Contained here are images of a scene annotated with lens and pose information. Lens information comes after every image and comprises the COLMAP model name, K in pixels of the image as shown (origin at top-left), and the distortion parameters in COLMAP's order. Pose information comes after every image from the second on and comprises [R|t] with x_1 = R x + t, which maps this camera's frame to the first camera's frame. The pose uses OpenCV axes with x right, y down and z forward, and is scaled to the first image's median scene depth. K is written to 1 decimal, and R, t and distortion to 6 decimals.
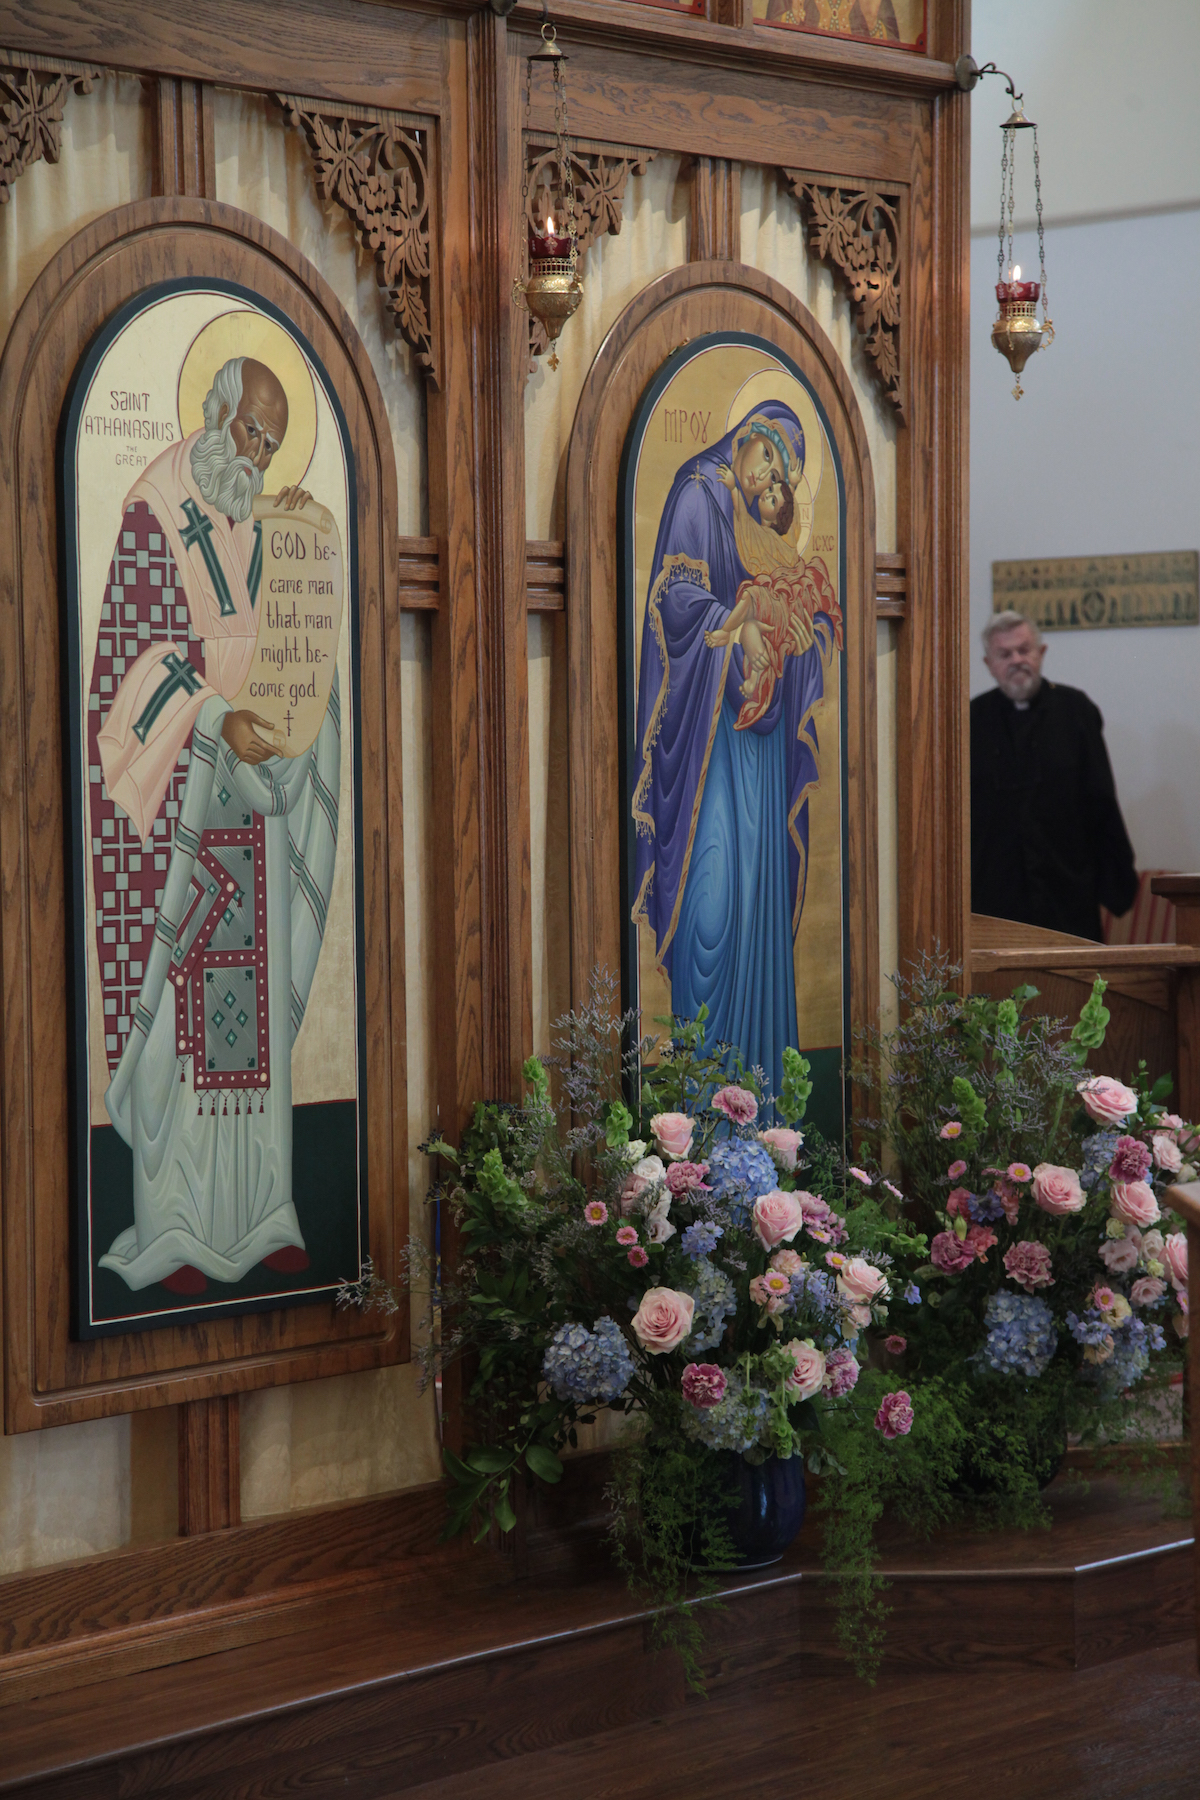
lens RADIAL K [[4419.5, 0, 600.0], [0, 4419.5, 900.0], [0, 0, 1]] dist [0.488721, 0.036925]
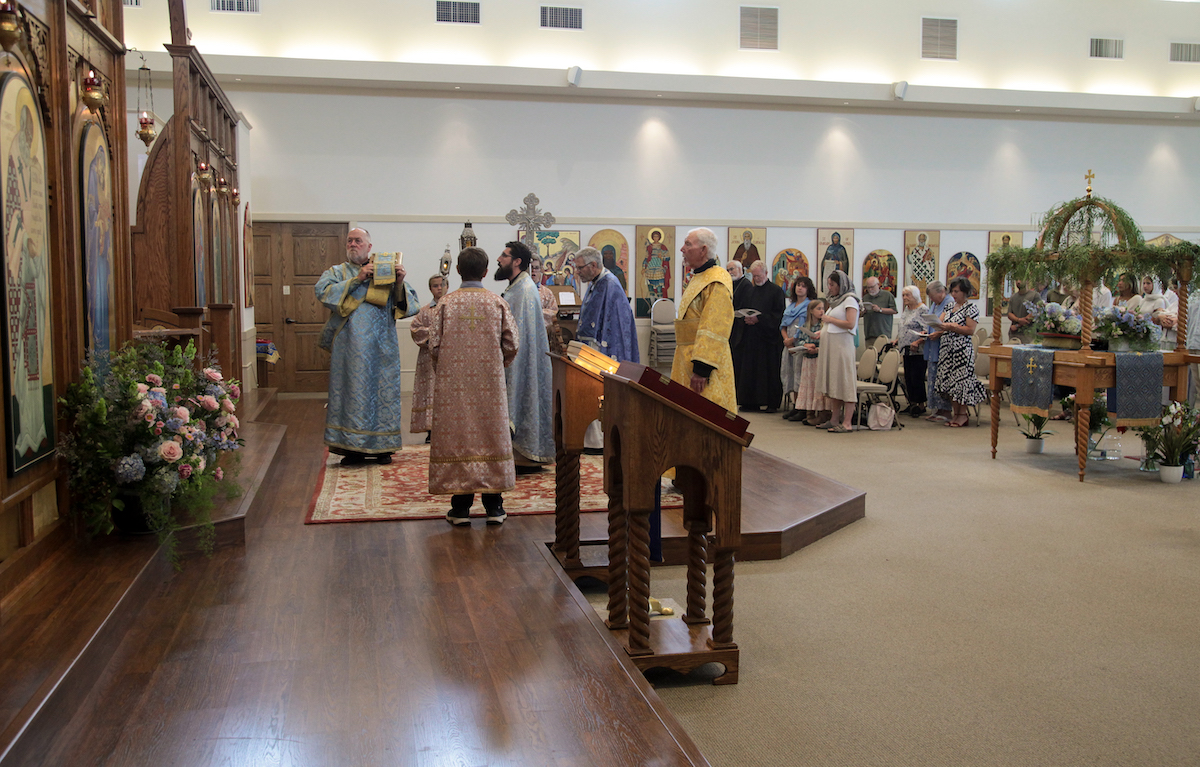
lens RADIAL K [[1104.8, 0, 600.0], [0, 1104.8, 383.5], [0, 0, 1]] dist [-0.098066, 0.169495]
pose [[0.607996, -0.050406, 0.792338, -0.378424], [0.012494, 0.998466, 0.053932, 0.012768], [-0.793842, -0.022891, 0.607694, 0.316930]]
